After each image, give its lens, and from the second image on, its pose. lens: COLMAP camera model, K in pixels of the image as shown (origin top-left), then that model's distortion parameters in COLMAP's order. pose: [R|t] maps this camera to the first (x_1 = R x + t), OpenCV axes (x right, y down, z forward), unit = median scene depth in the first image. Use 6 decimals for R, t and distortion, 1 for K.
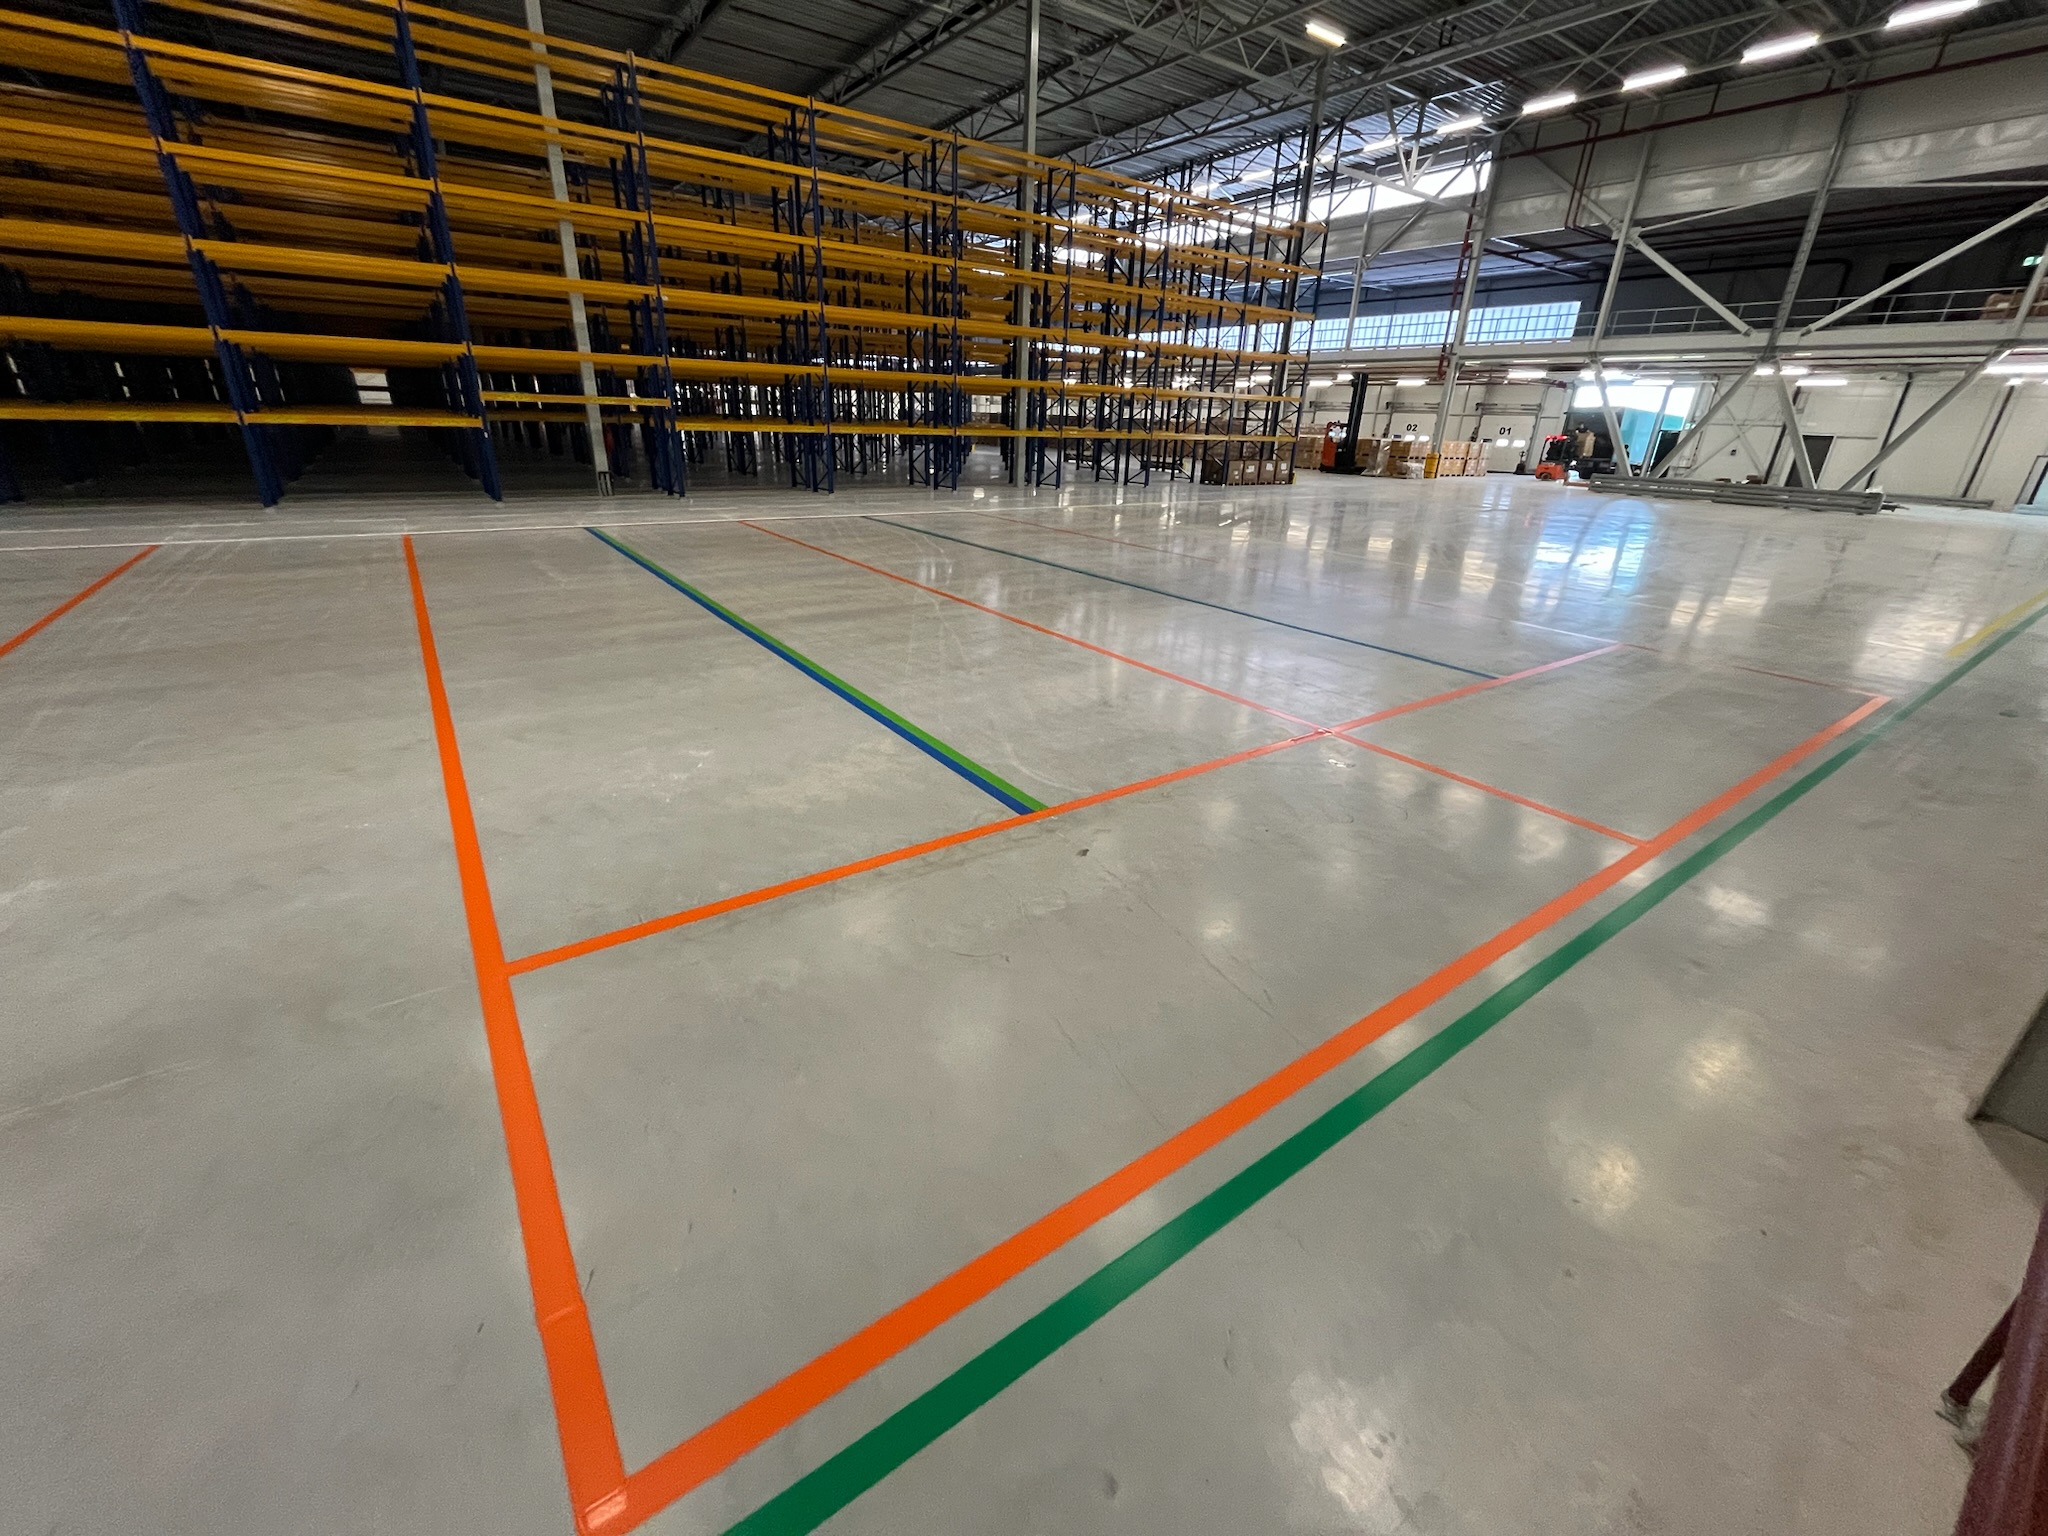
lens RADIAL K [[828.8, 0, 1024.4], [0, 828.8, 769.9], [0, 0, 1]] dist [0.001083, 0.000012]
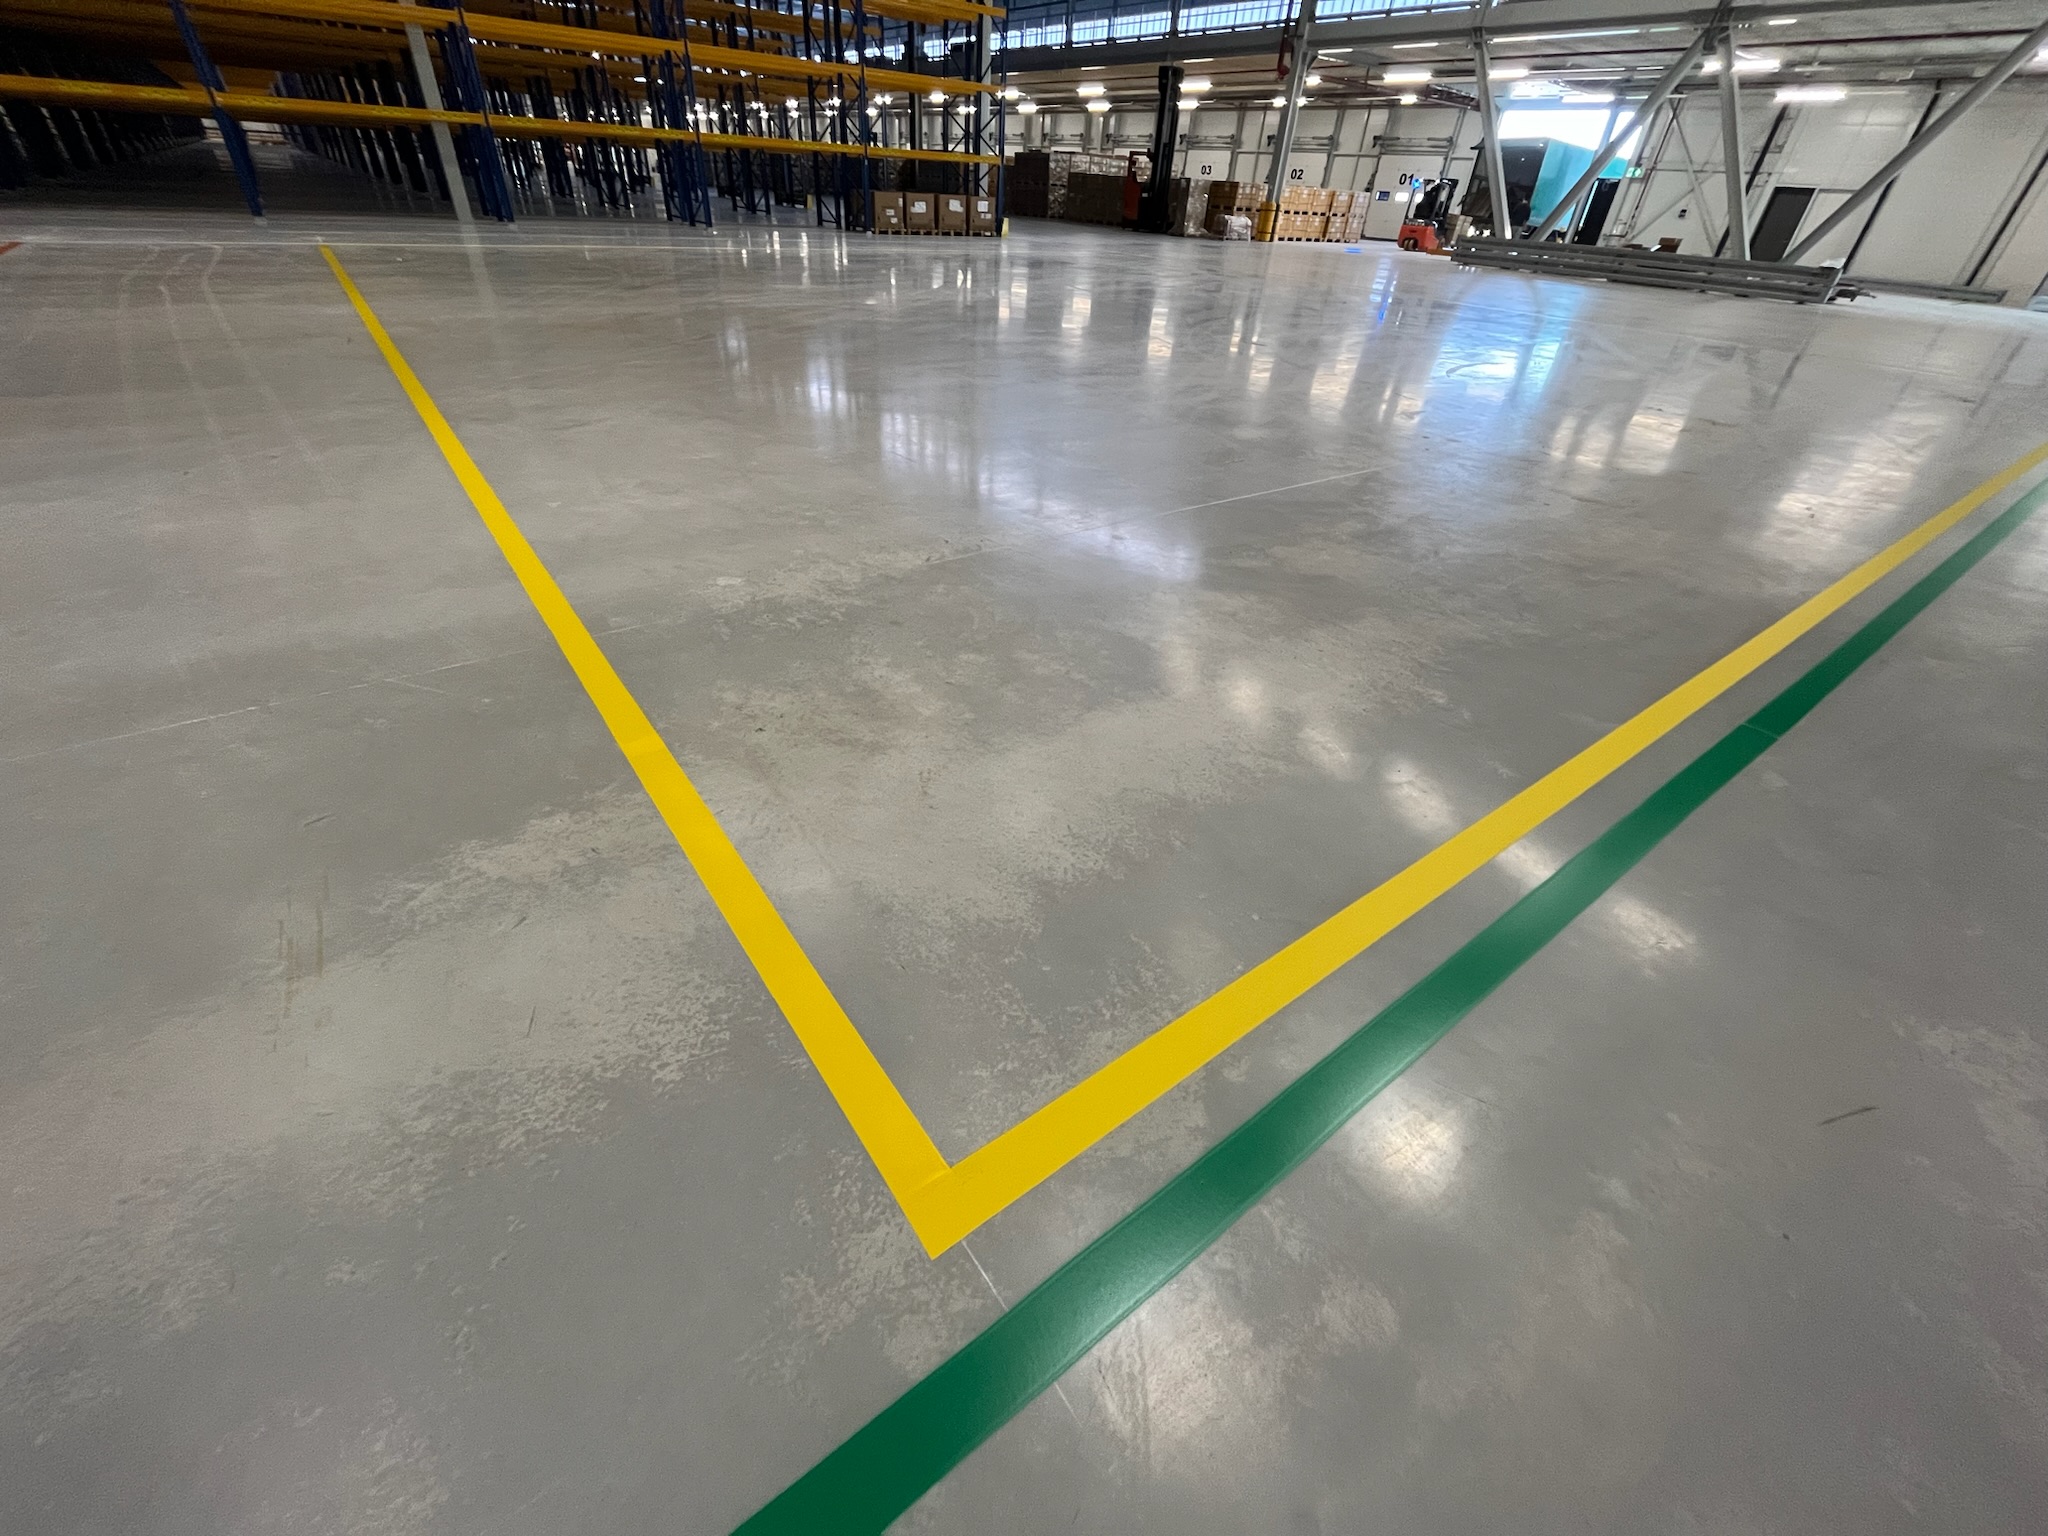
lens RADIAL K [[828.8, 0, 1025.8], [0, 828.8, 763.4], [0, 0, 1]] dist [0.001083, 0.000012]
pose [[0.999619, 0.008399, 0.026274, 0.274325], [-0.013669, 0.978169, 0.207363, -0.054699], [-0.023959, -0.207643, 0.977911, 0.208479]]
